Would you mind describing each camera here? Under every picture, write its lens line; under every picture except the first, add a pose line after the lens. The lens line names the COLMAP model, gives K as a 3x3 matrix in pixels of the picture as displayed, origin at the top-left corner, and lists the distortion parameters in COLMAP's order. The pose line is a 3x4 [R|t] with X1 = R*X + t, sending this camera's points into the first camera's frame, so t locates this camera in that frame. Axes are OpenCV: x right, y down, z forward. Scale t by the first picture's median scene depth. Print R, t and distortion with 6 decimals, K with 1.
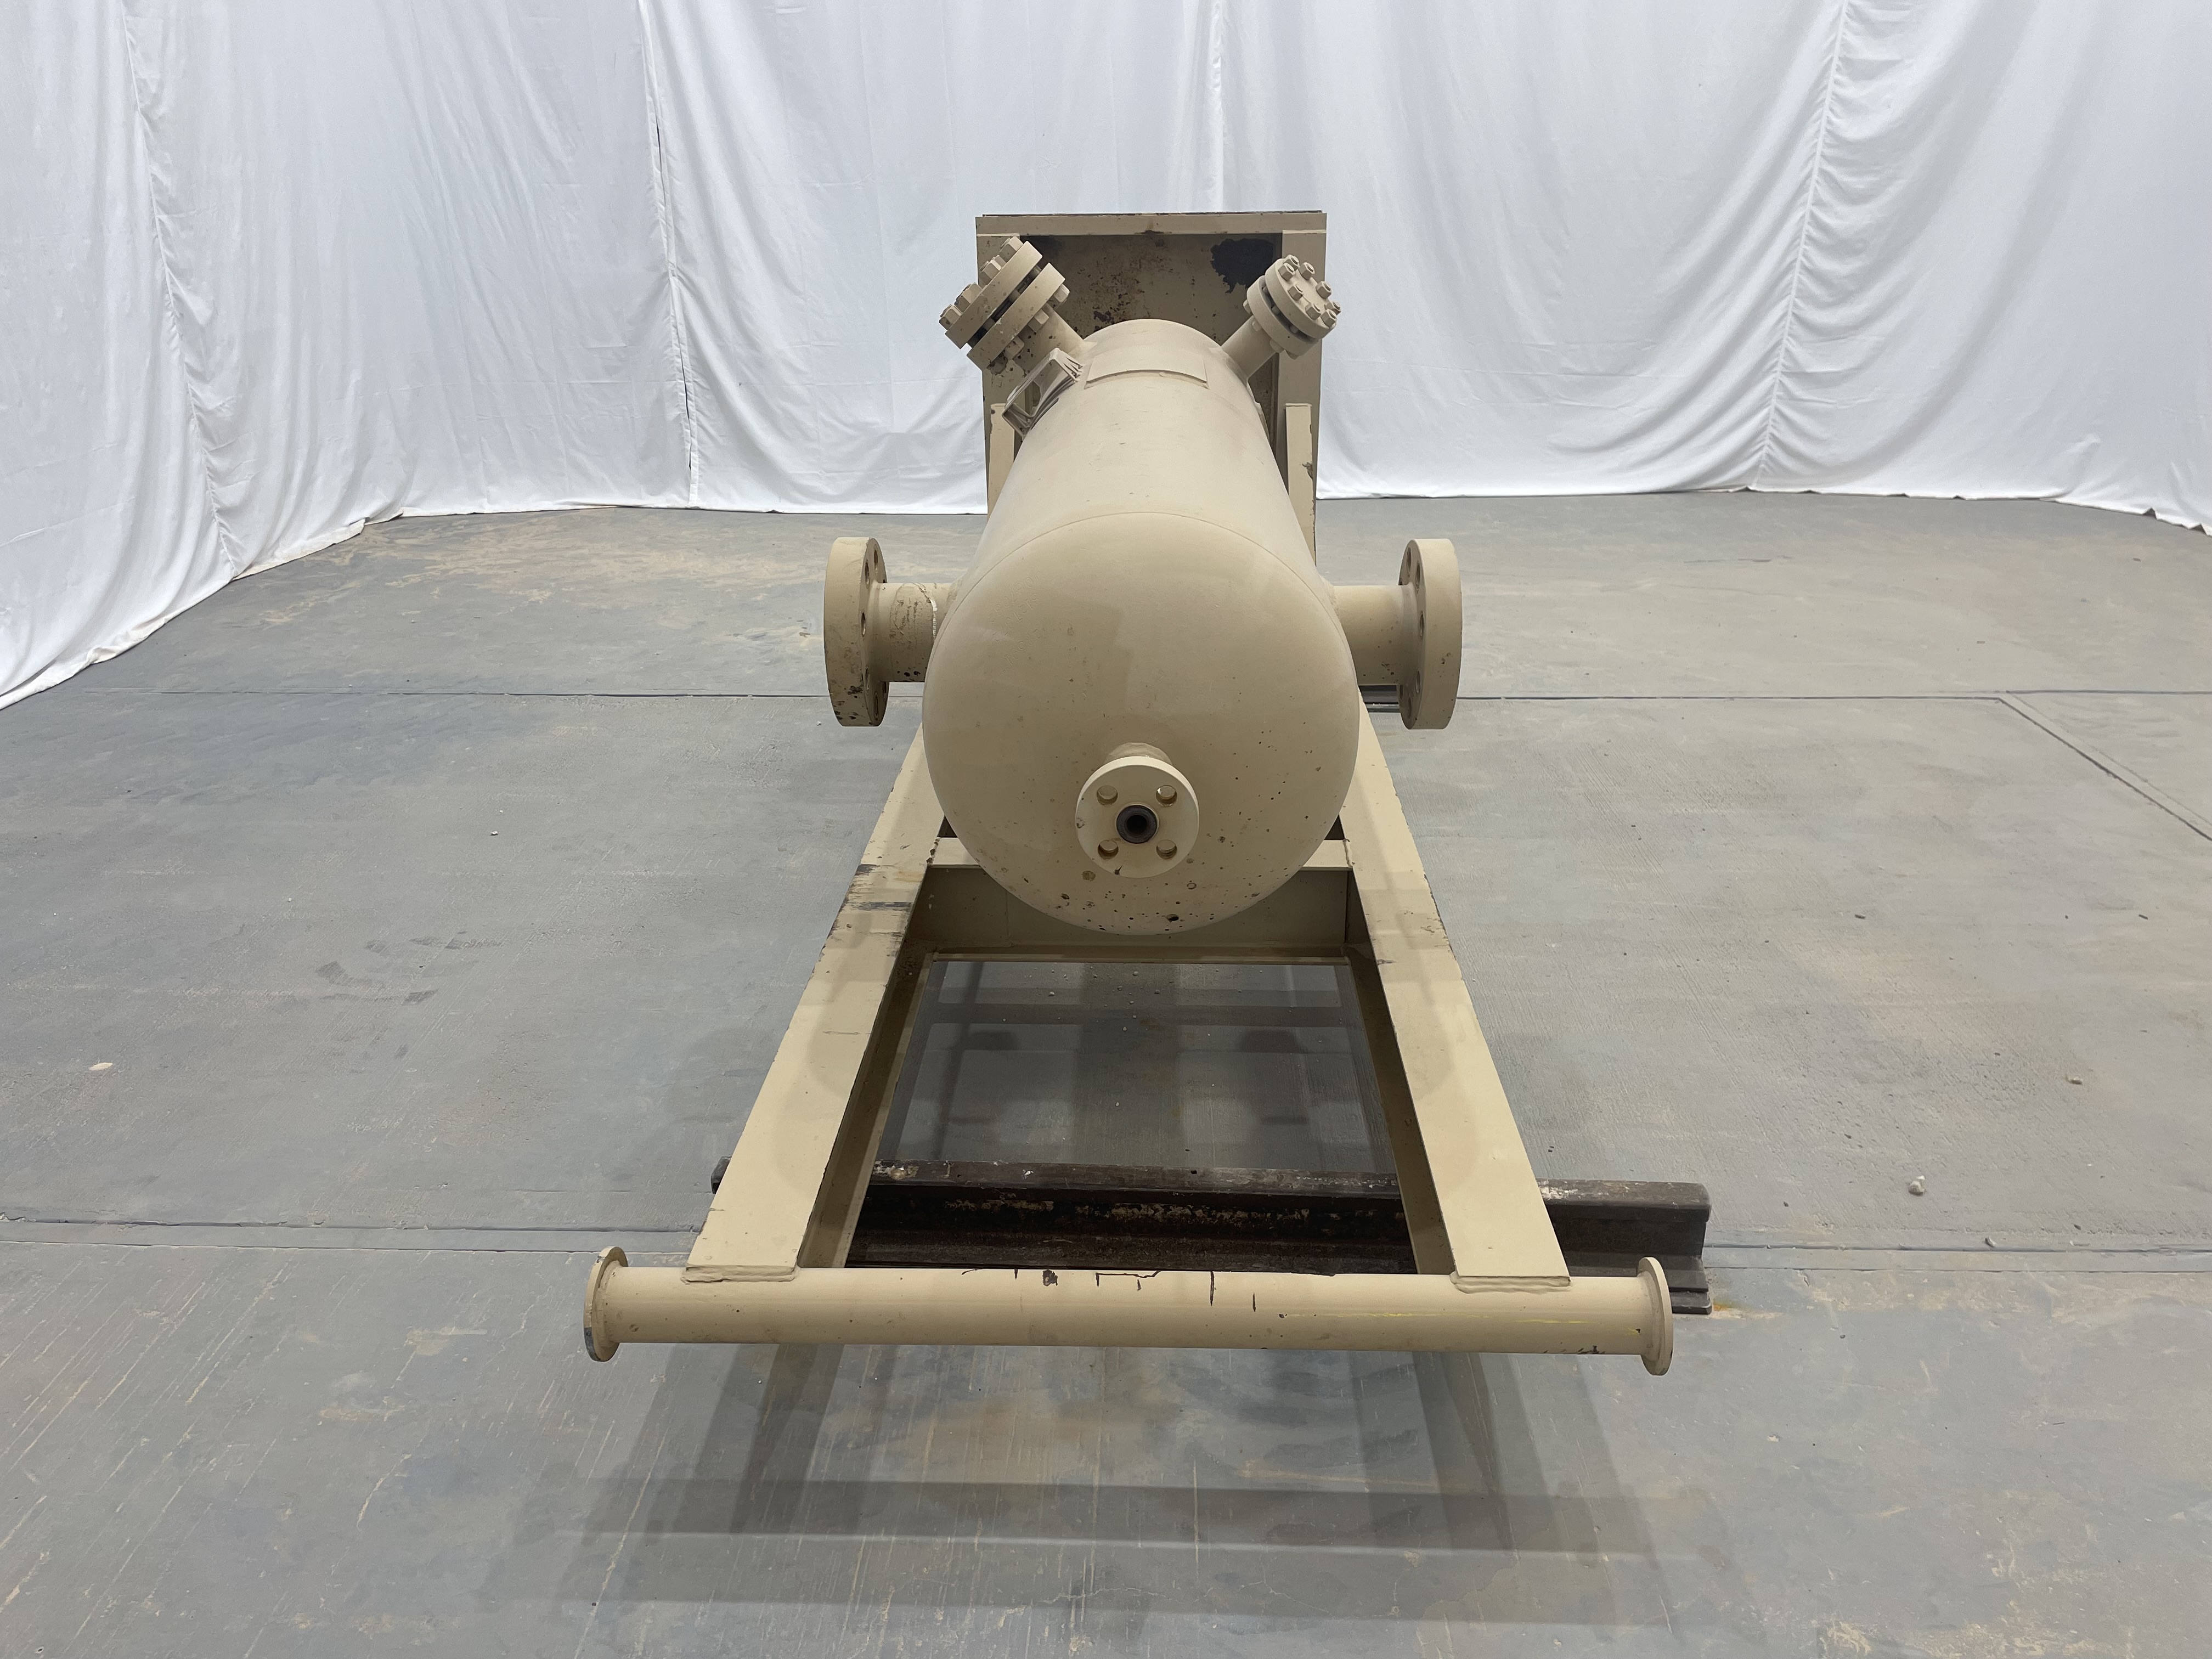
lens RADIAL K [[1672.2, 0, 1115.0], [0, 1672.2, 832.5], [0, 0, 1]] dist [0.086989, -0.110292]
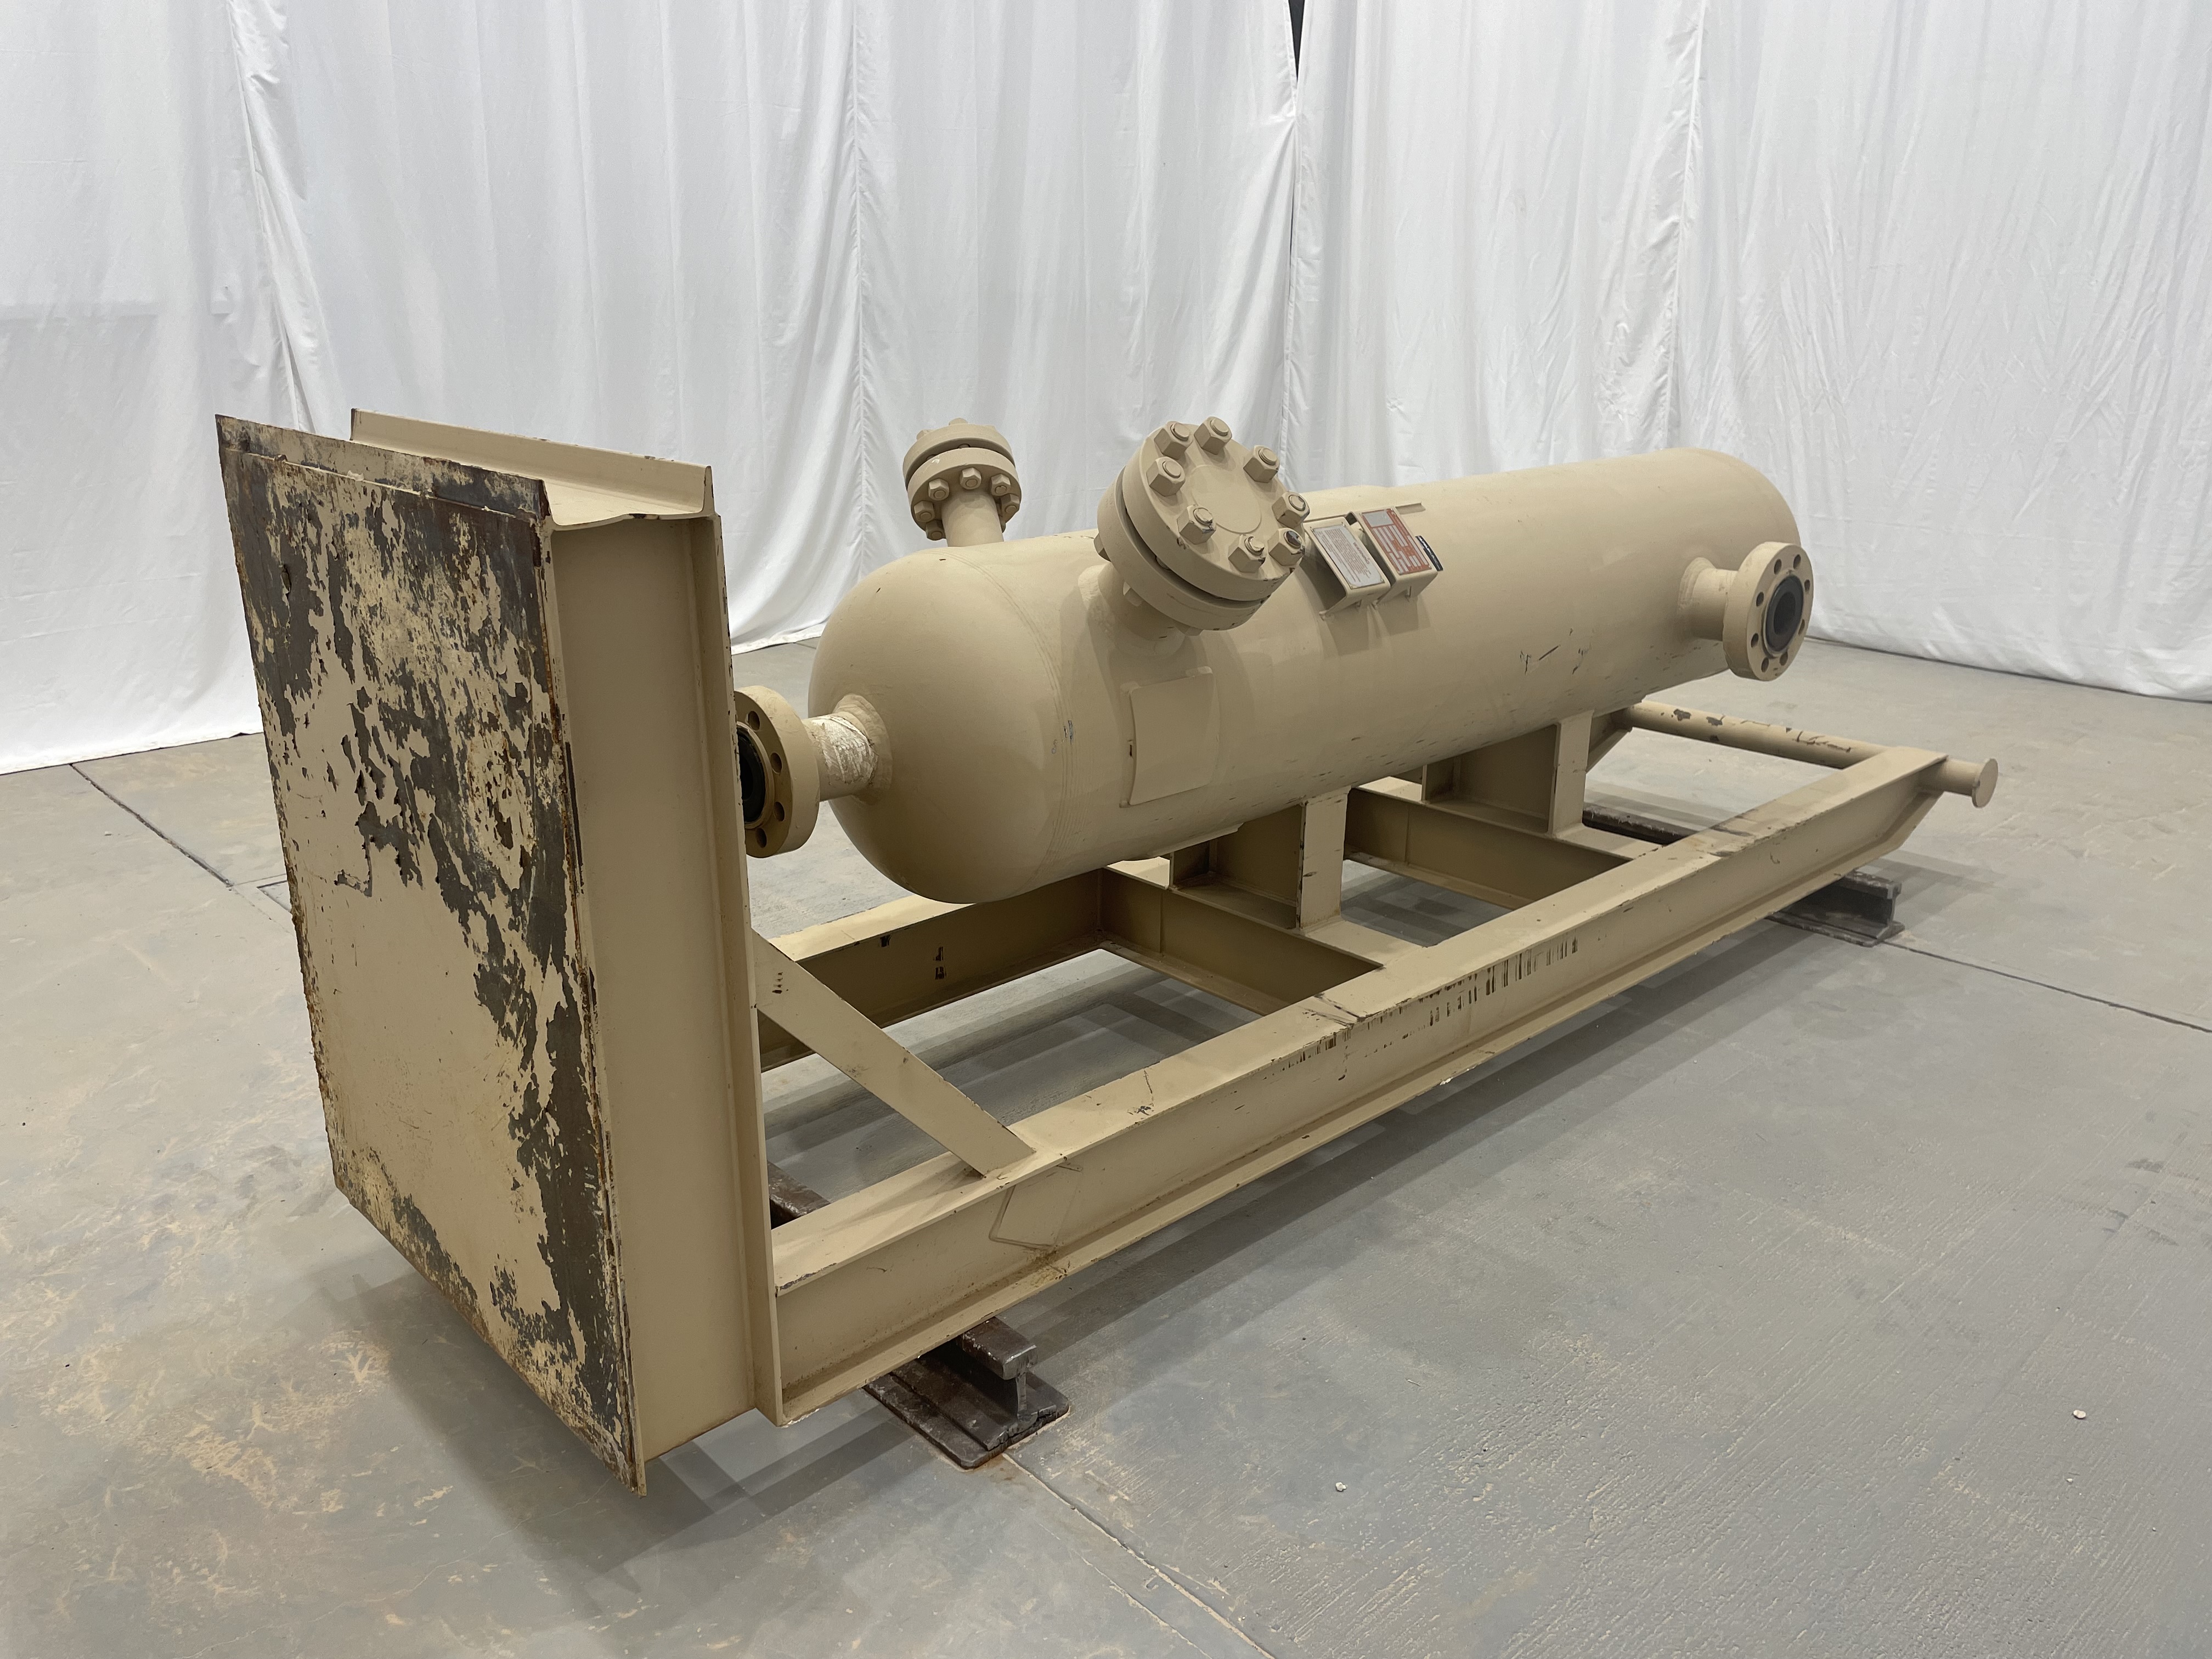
lens RADIAL K [[1674.5, 0, 1098.9], [0, 1674.5, 840.6], [0, 0, 1]] dist [0.087954, -0.110901]
pose [[-0.703018, -0.216161, 0.677525, -0.455153], [0.277007, 0.794217, 0.540821, -0.531308], [-0.655006, 0.567886, -0.498471, 1.315181]]
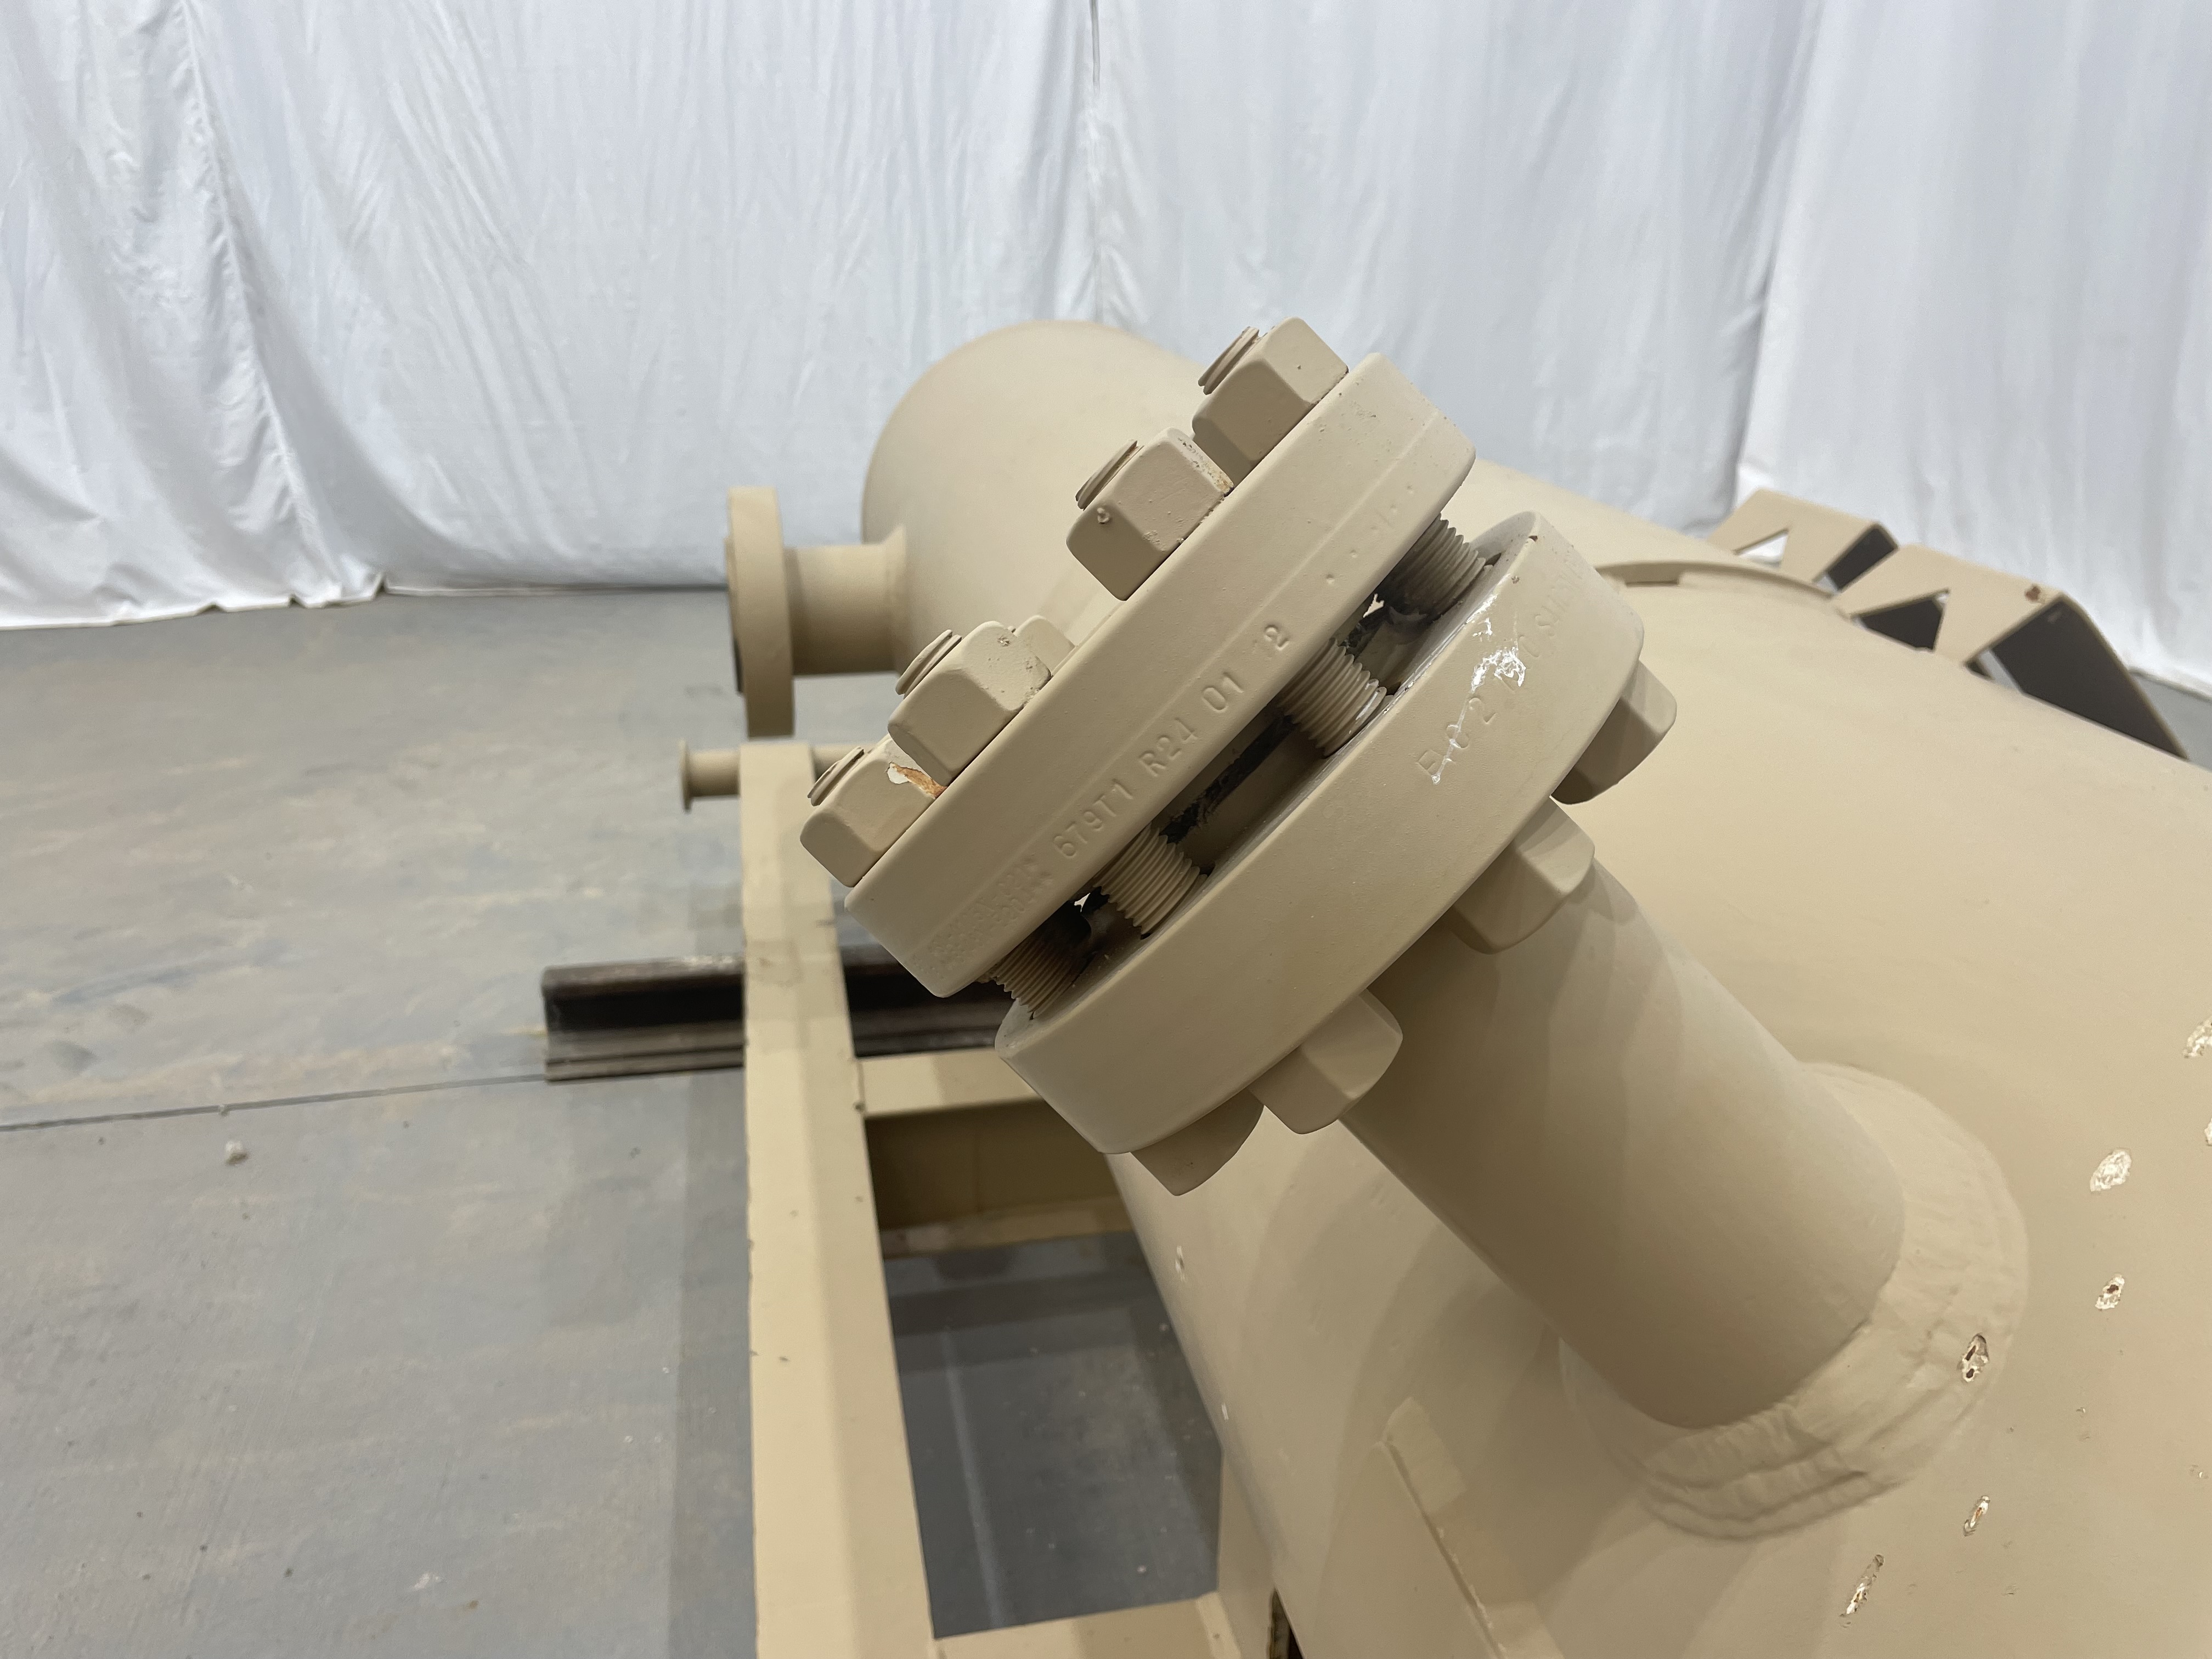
lens RADIAL K [[1684.9, 0, 1132.2], [0, 1684.9, 848.2], [0, 0, 1]] dist [0.083677, -0.113595]
pose [[-0.969000, 0.092774, -0.228980, 0.125445], [-0.094544, 0.717026, 0.690605, -0.357921], [0.228255, 0.690845, -0.686027, 0.994101]]
